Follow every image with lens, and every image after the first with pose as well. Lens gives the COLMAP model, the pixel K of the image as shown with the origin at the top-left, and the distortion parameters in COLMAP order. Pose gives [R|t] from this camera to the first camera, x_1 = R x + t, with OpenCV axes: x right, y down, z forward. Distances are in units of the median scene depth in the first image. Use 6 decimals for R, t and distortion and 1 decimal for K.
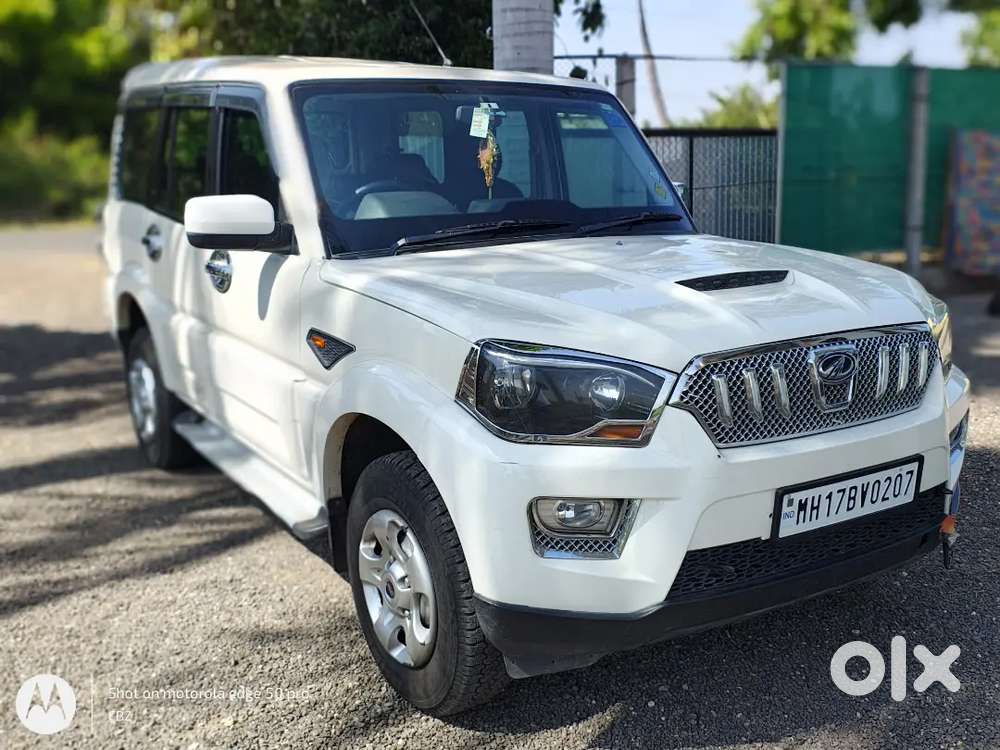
lens RADIAL K [[1016.8, 0, 503.0], [0, 1016.8, 373.3], [0, 0, 1]] dist [0.025549, -0.038517]
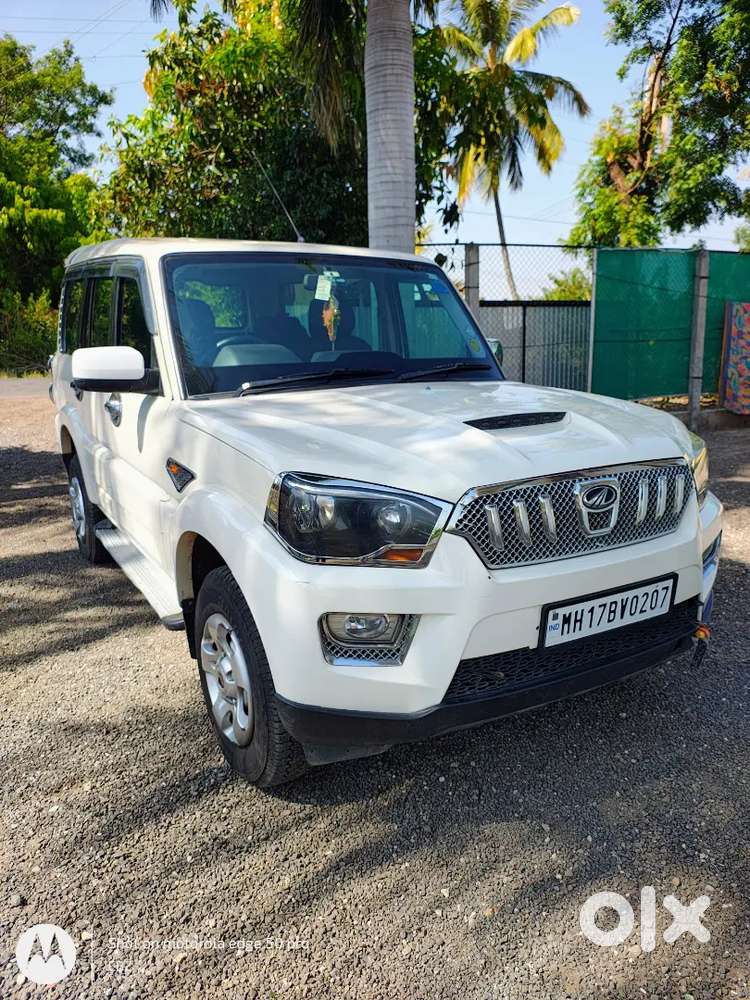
lens RADIAL K [[738.1, 0, 375.0], [0, 738.1, 500.0], [0, 0, 1]] dist [0.000102, -0.006879]
pose [[0.999442, 0.008539, -0.032306, 0.096938], [-0.007766, 0.999682, 0.023985, -0.019946], [0.032501, -0.023721, 0.999190, 0.157615]]
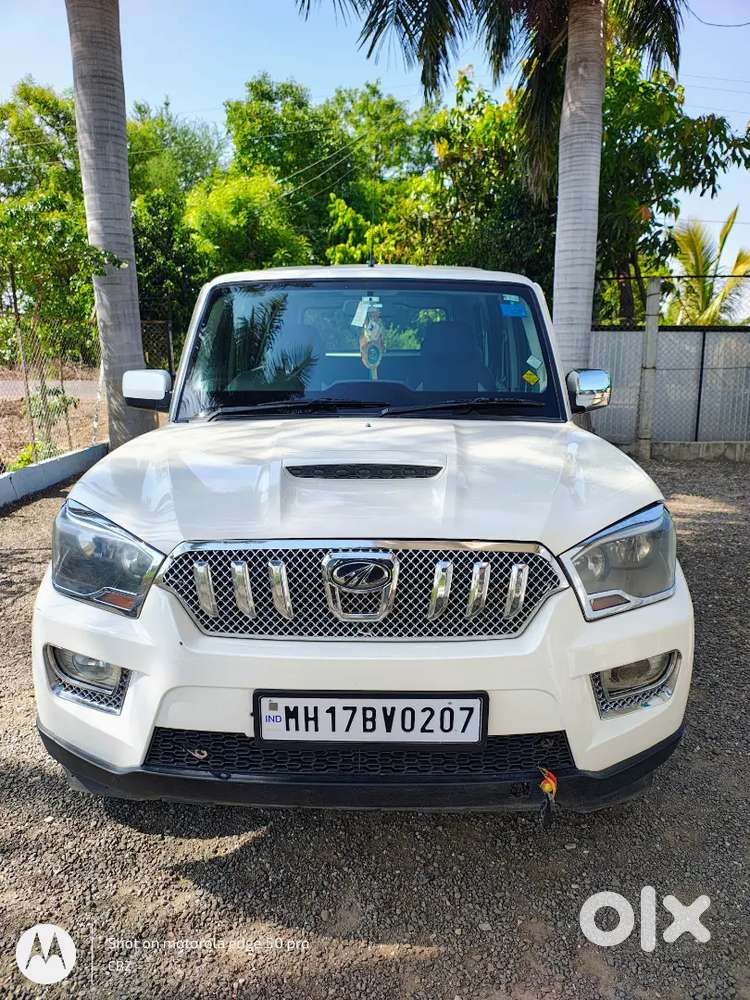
lens RADIAL K [[726.5, 0, 378.3], [0, 726.5, 504.4], [0, 0, 1]] dist [0.040850, -0.043596]
pose [[0.845129, 0.126598, -0.519356, 0.637476], [-0.121744, 0.991603, 0.043603, -0.095028], [0.520515, 0.026378, 0.853445, 0.420353]]
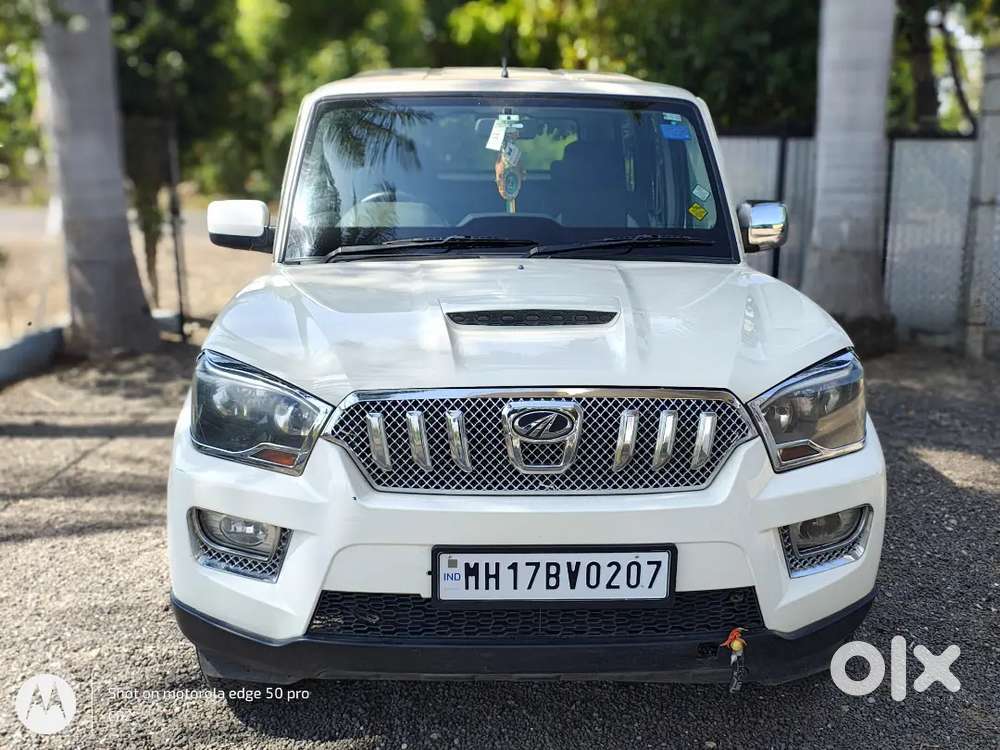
lens RADIAL K [[1016.8, 0, 503.0], [0, 1016.8, 373.3], [0, 0, 1]] dist [0.025549, -0.038517]
pose [[0.869243, 0.118221, -0.480042, 0.674914], [-0.115646, 0.992671, 0.035060, -0.072913], [0.480669, 0.025040, 0.876544, 0.198909]]
